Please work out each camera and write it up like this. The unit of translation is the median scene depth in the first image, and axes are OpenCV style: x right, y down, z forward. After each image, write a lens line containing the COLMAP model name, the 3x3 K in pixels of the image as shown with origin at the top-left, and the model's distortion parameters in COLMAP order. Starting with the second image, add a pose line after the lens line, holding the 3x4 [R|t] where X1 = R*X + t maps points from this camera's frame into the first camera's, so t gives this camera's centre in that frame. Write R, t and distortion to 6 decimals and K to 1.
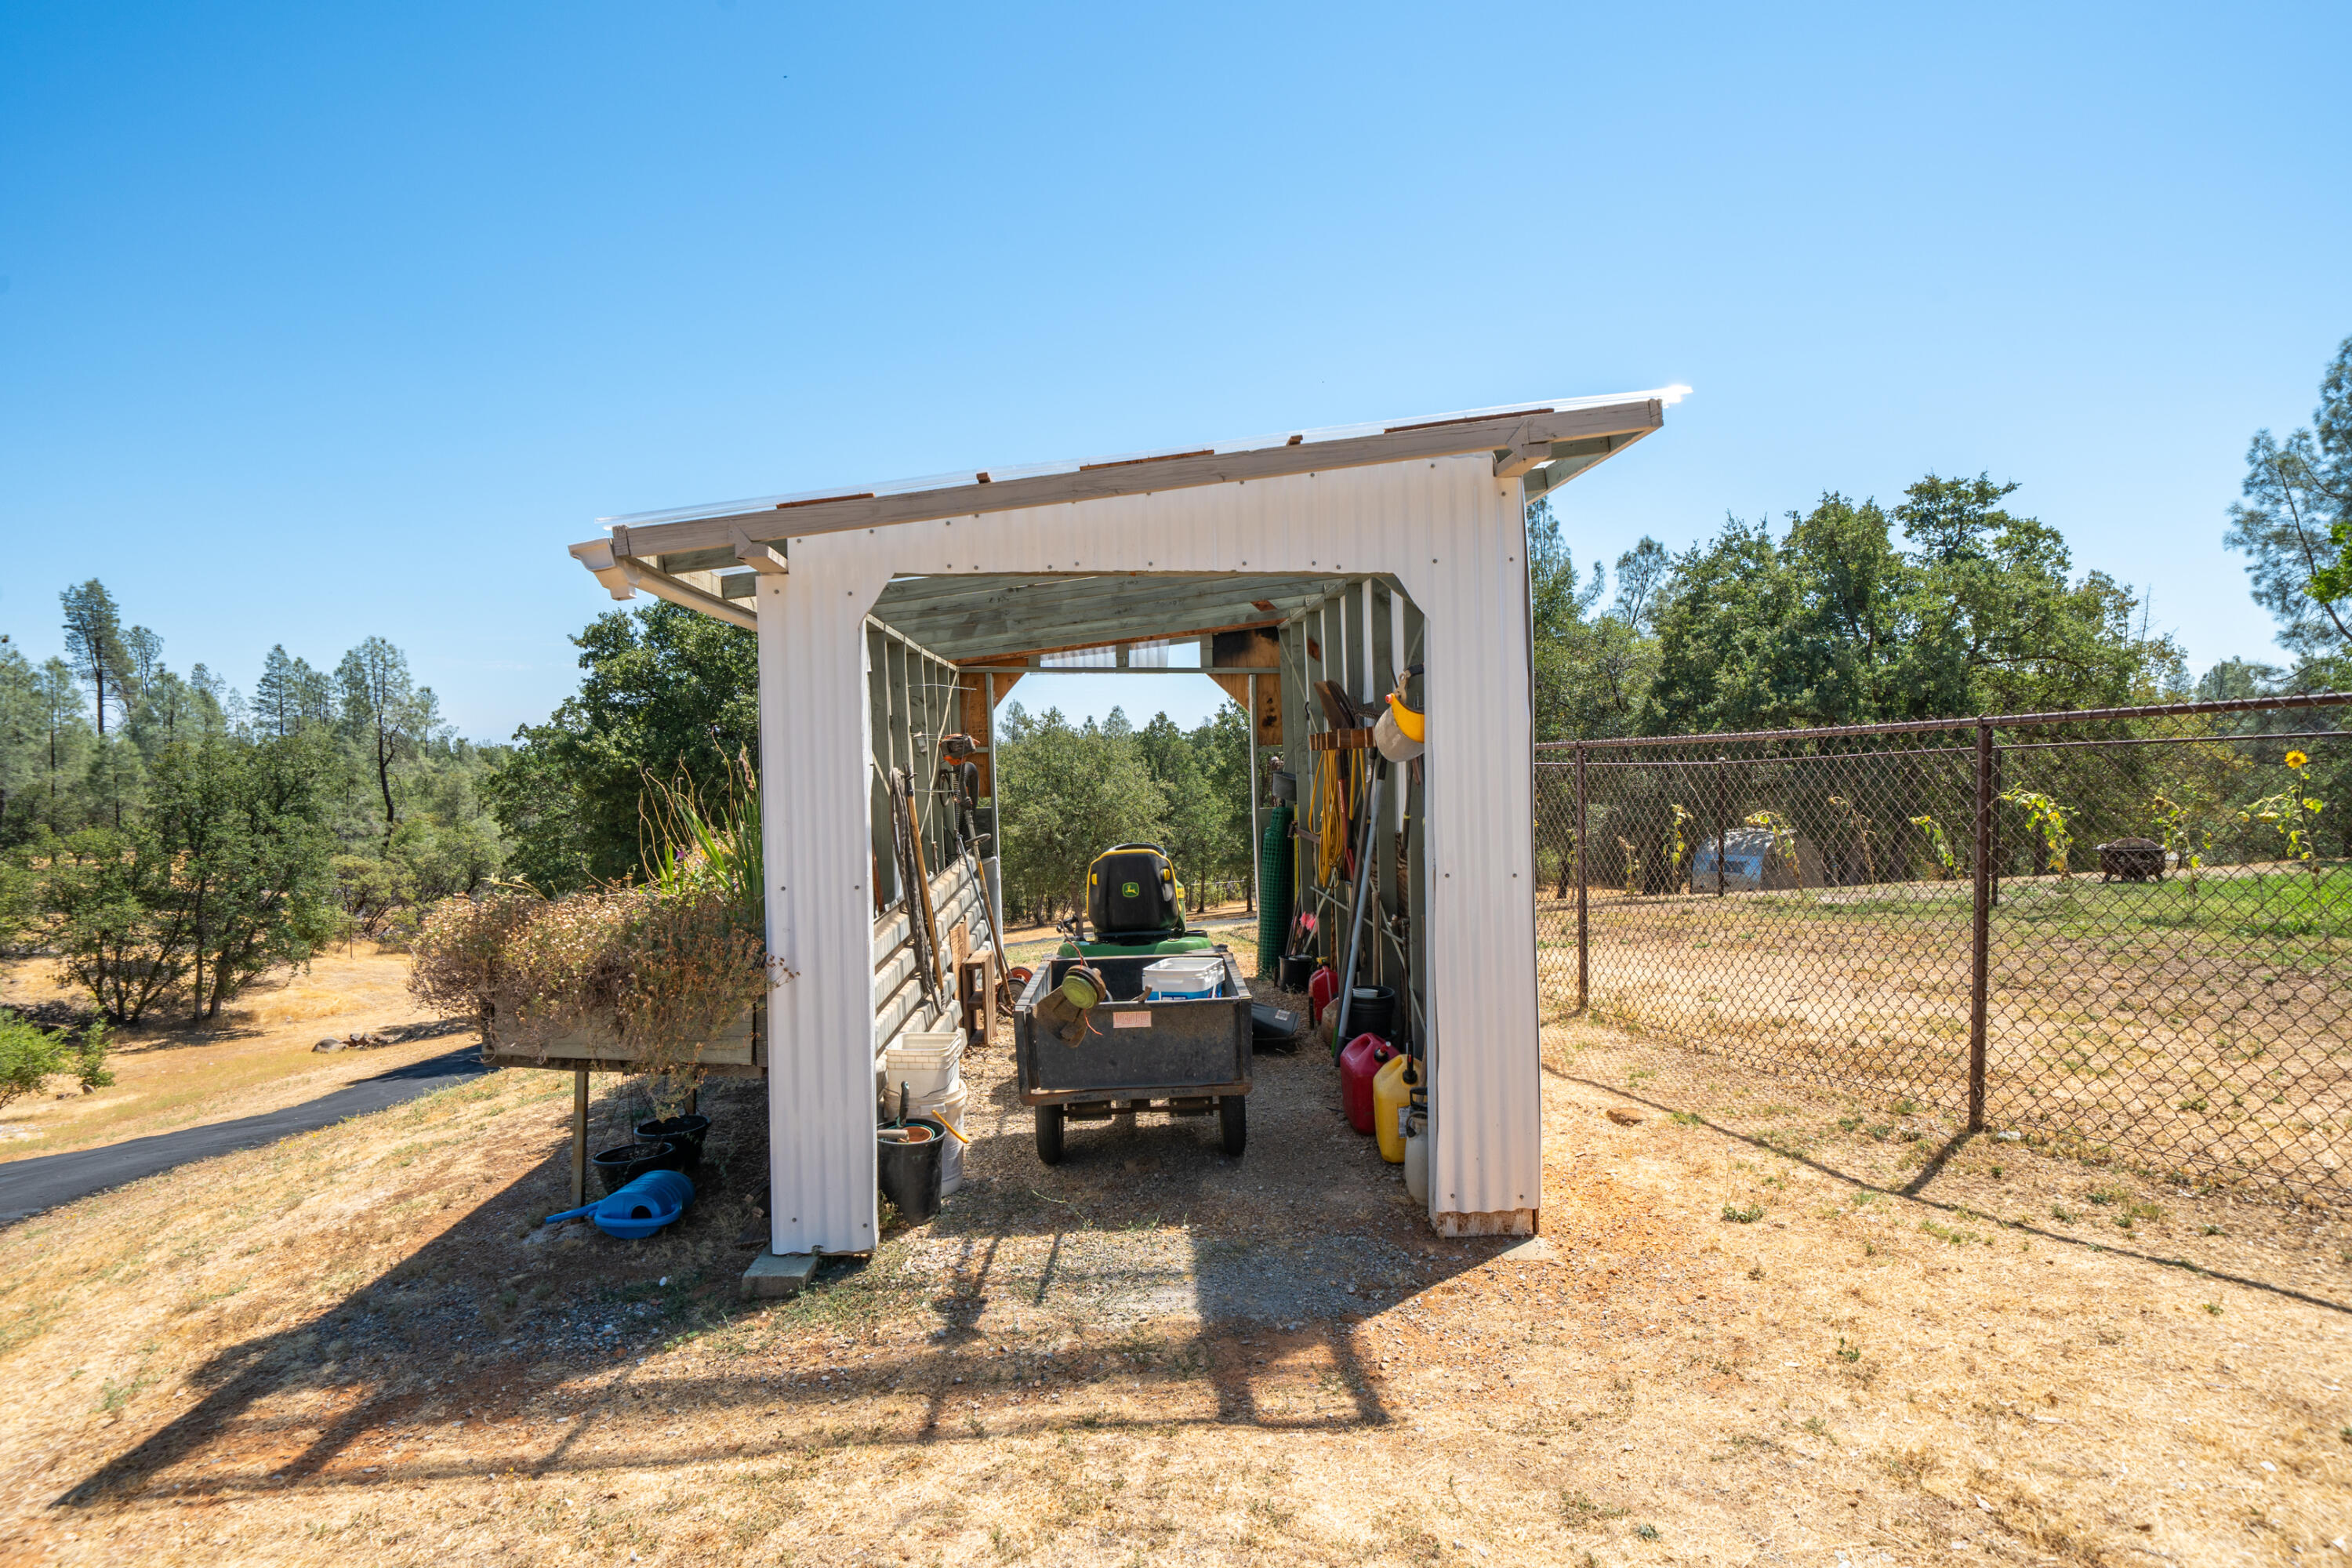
lens RADIAL K [[1232.1, 0, 1176.0], [0, 1232.1, 784.0], [0, 0, 1]] dist [-0.001834, -0.000490]
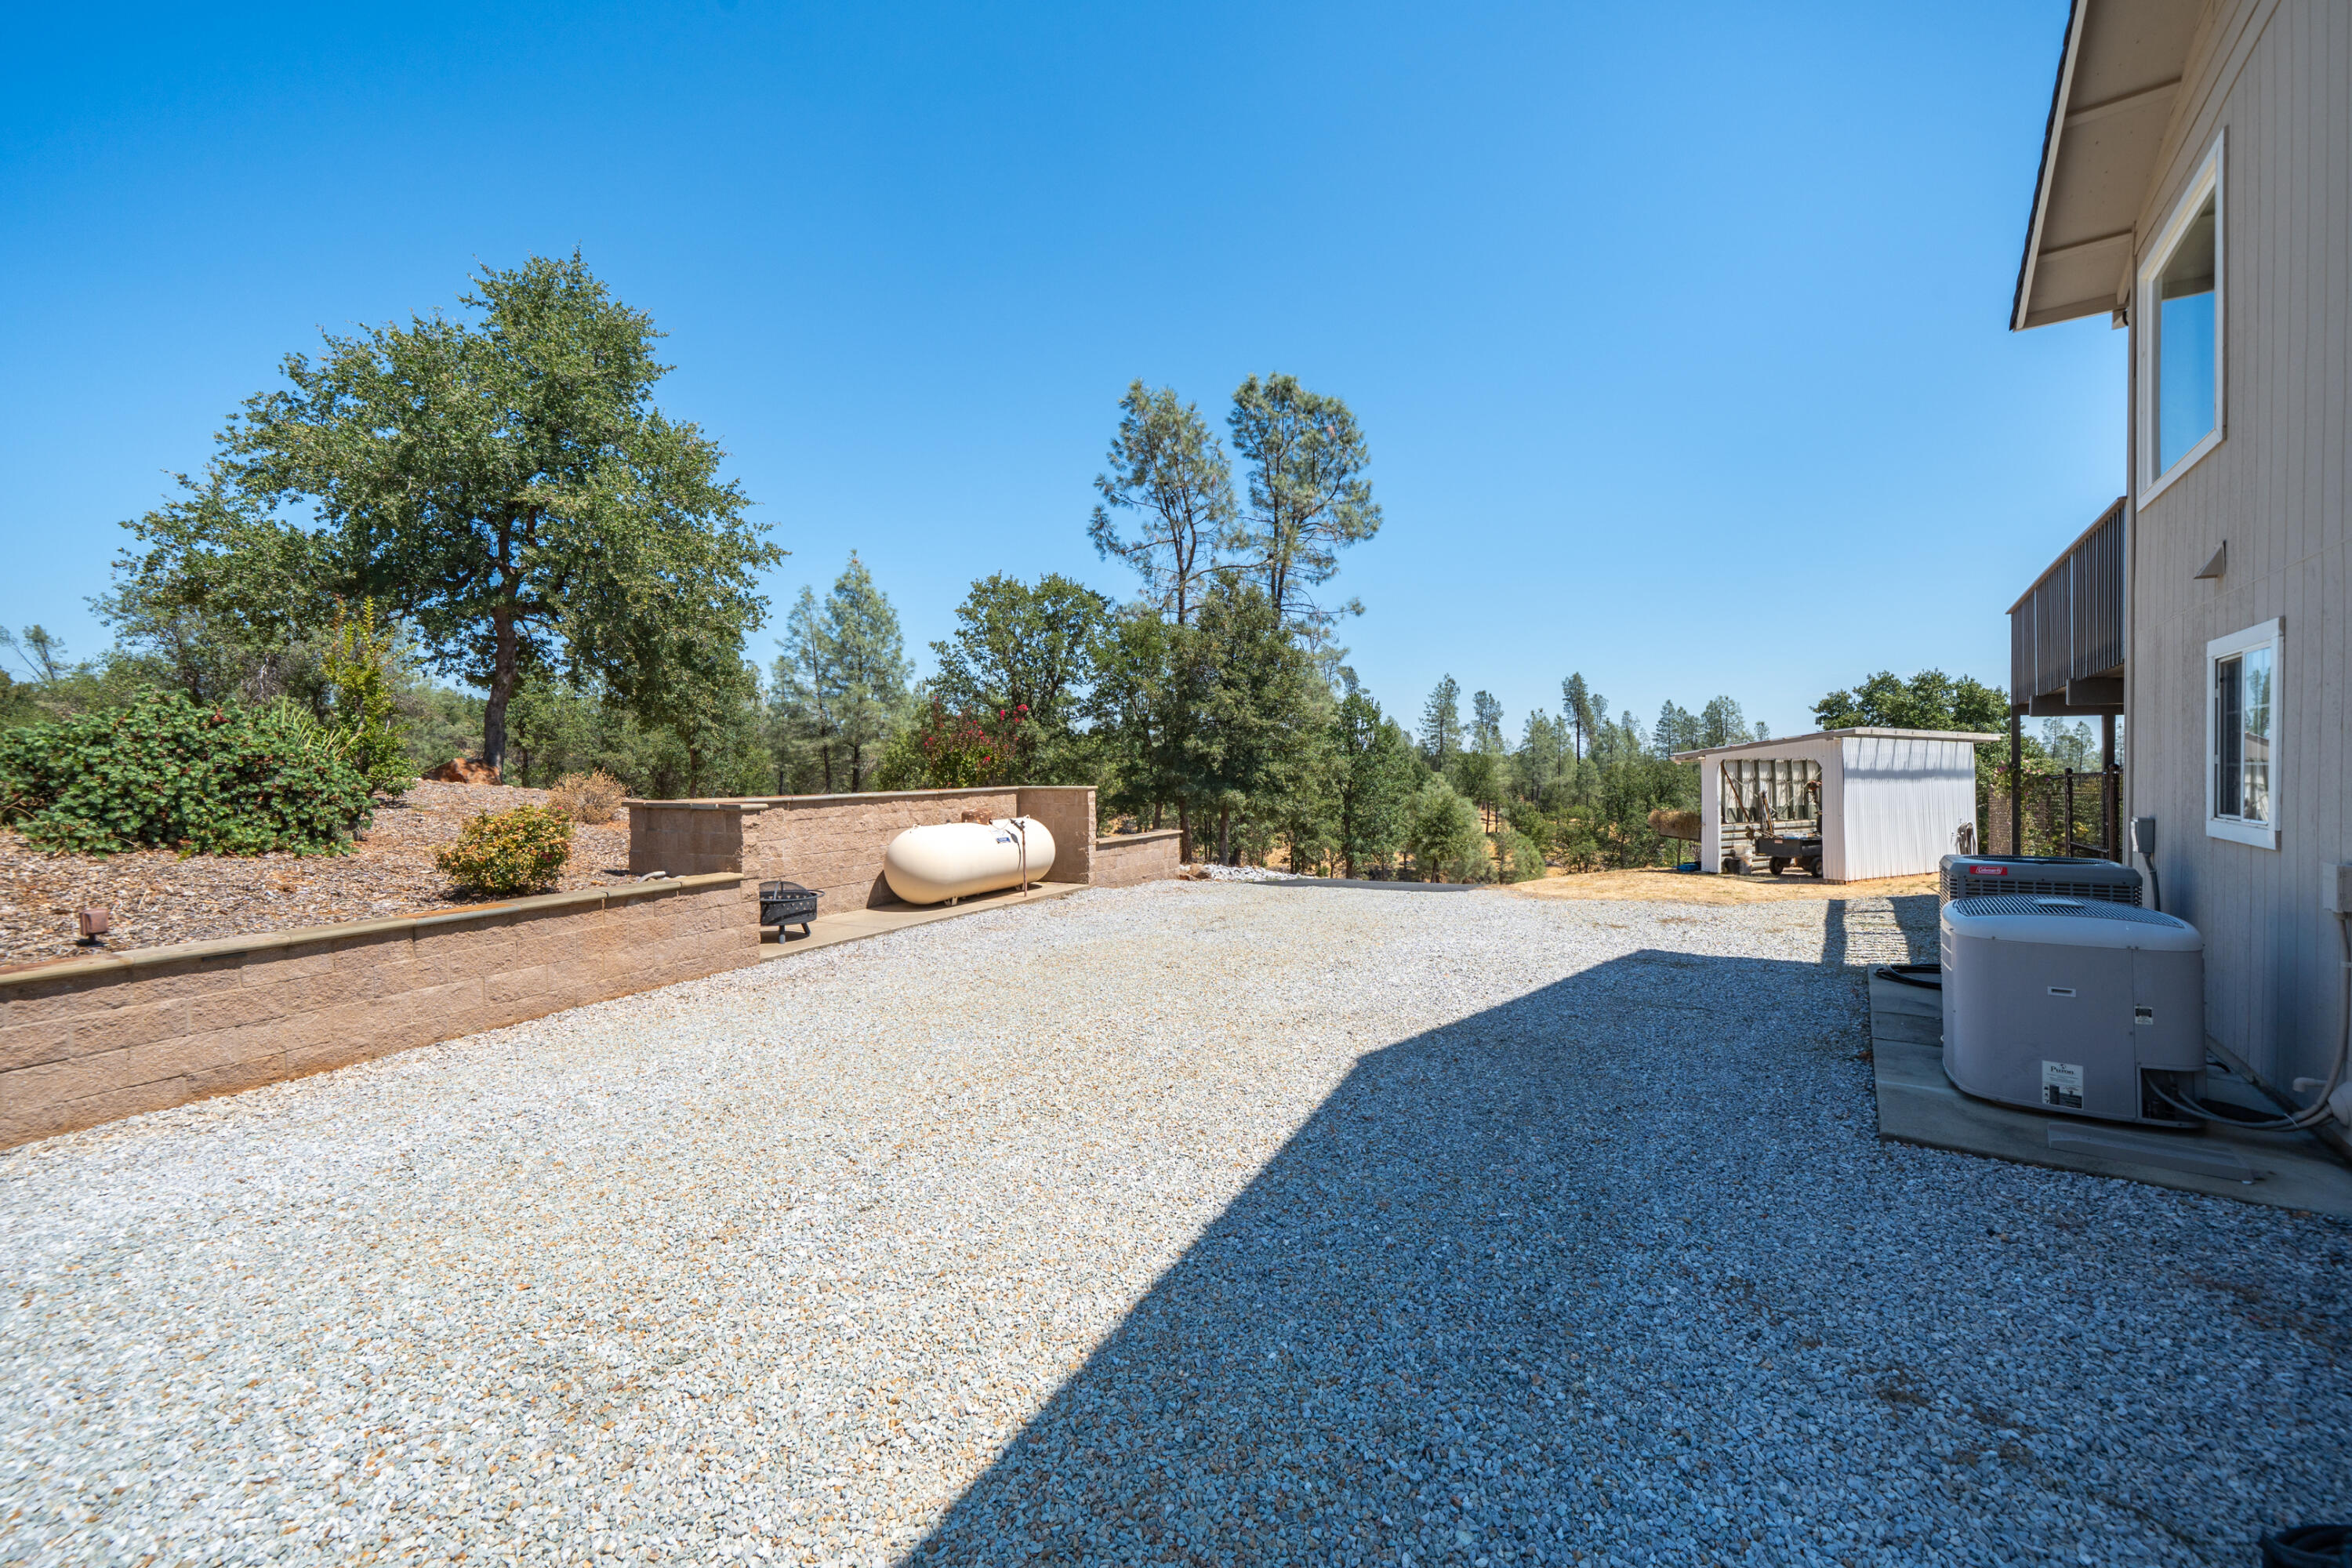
lens RADIAL K [[868.7, 0, 1176.0], [0, 868.7, 784.0], [0, 0, 1]] dist [-0.009844, 0.000153]
pose [[0.409918, 0.020865, -0.911883, 0.115399], [-0.023074, 0.999656, 0.012501, -0.001790], [0.911830, 0.015917, 0.410259, -0.144903]]
